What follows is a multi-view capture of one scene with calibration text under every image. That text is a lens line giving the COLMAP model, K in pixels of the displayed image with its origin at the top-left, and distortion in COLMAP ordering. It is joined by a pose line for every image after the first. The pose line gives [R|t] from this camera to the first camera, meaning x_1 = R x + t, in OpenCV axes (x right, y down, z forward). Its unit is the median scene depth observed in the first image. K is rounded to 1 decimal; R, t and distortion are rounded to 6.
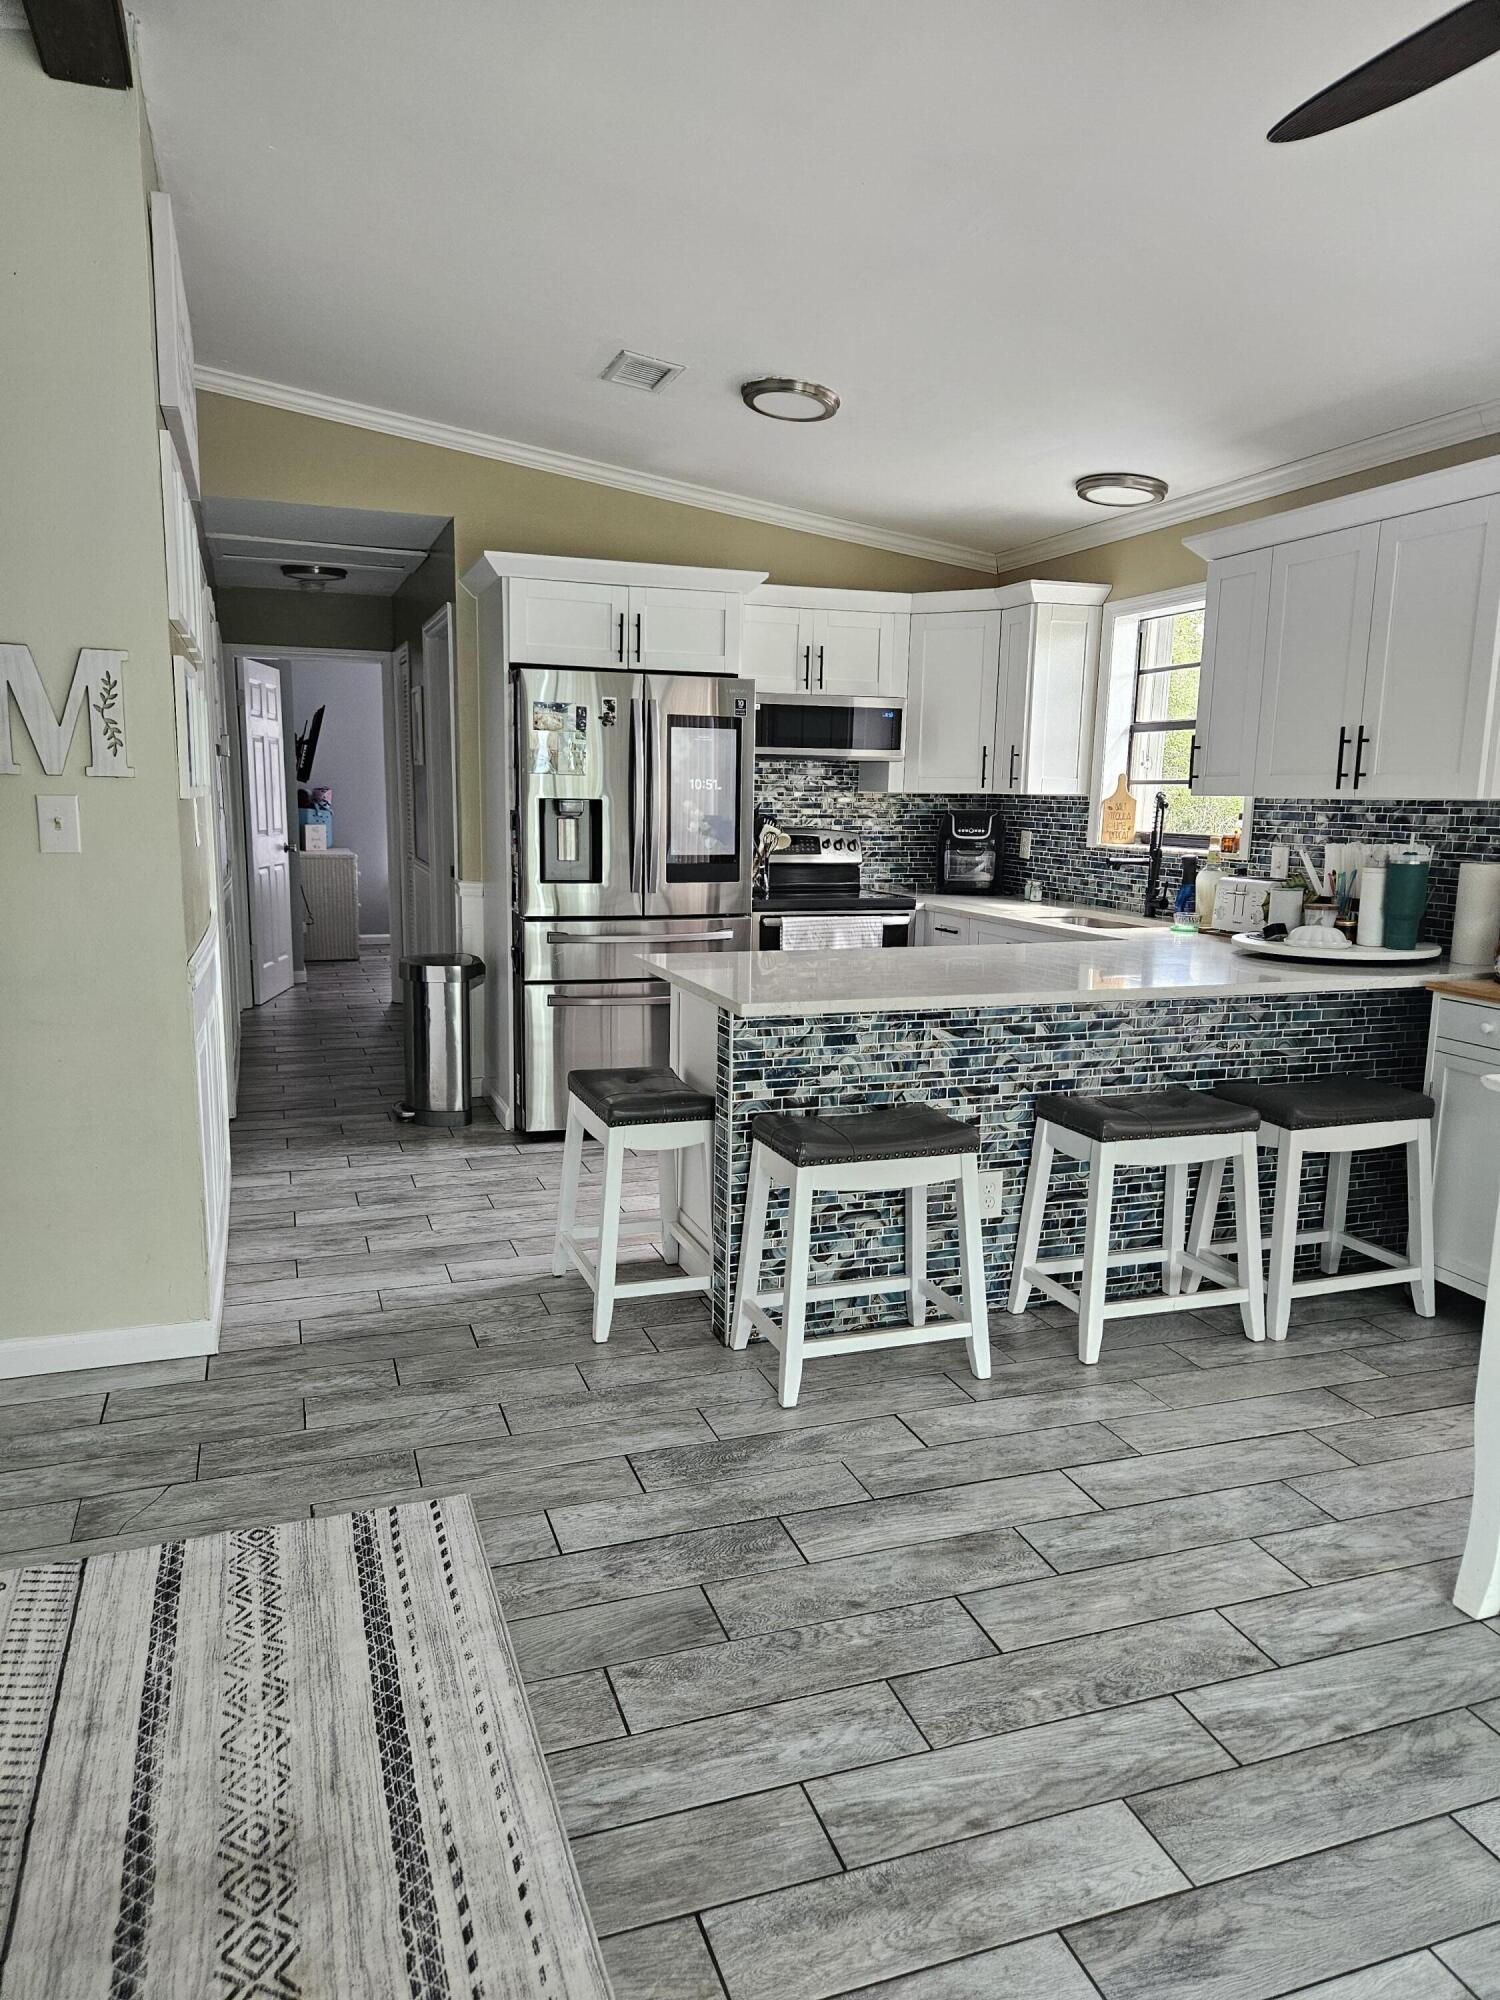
lens RADIAL K [[1330.9, 0, 746.5], [0, 1330.9, 1001.1], [0, 0, 1]] dist [0.034972, -0.004186]
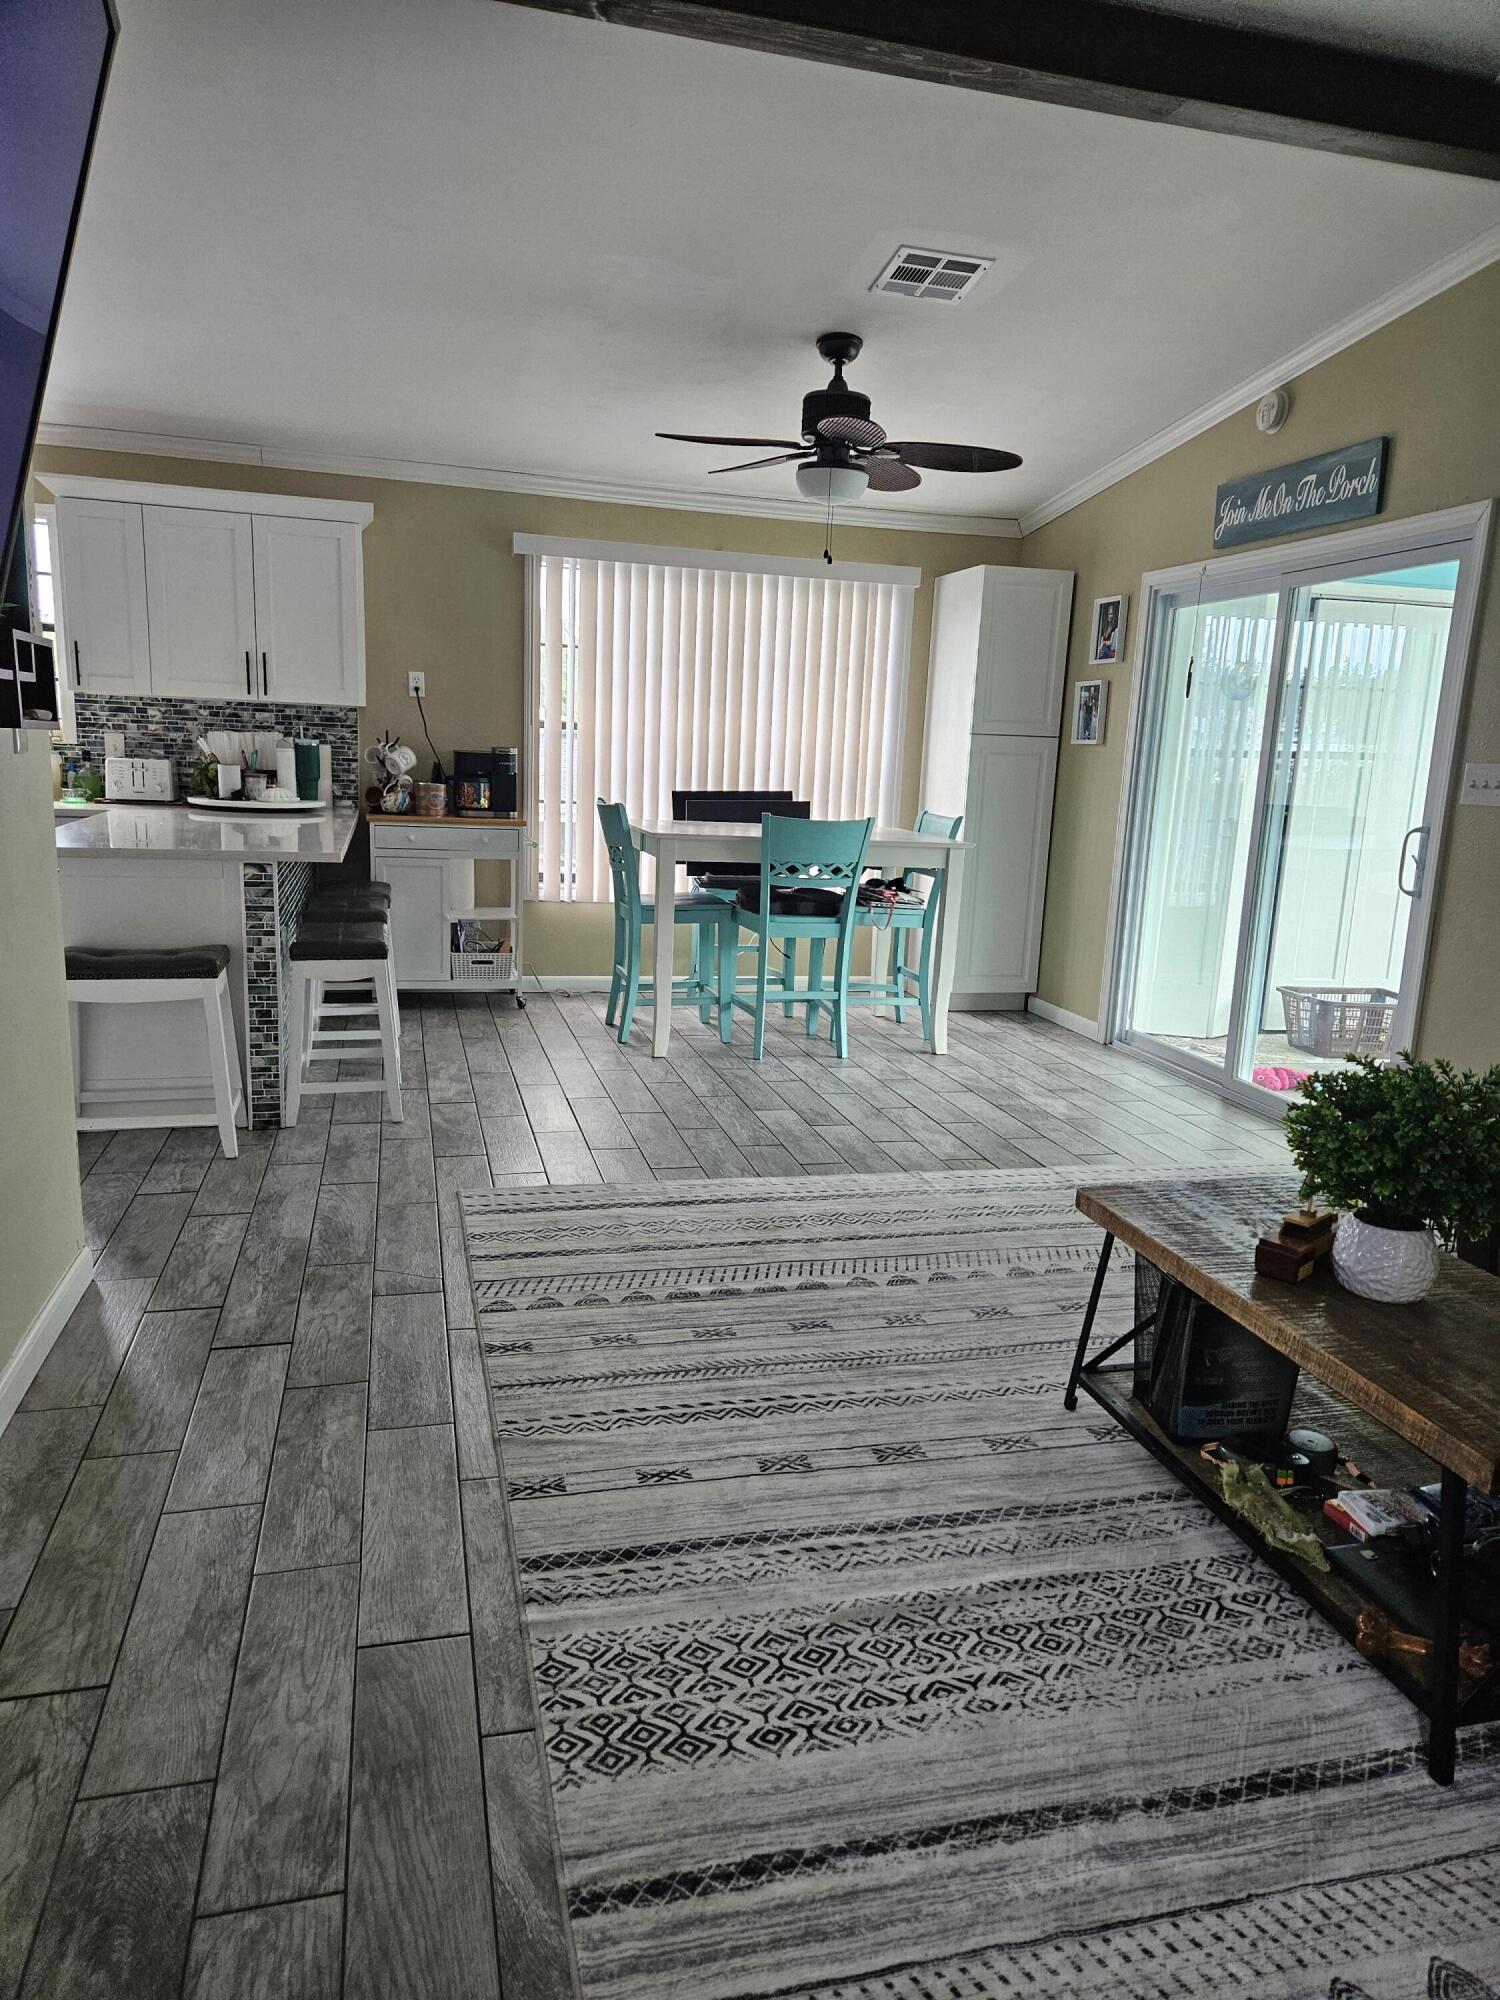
lens RADIAL K [[1330.9, 0, 750.6], [0, 1330.9, 1007.3], [0, 0, 1]] dist [0.034972, -0.004186]
pose [[0.081958, -0.205910, 0.975133, -1.417154], [0.119706, 0.973375, 0.195478, -0.063171], [-0.989421, 0.100708, 0.104424, 0.473069]]
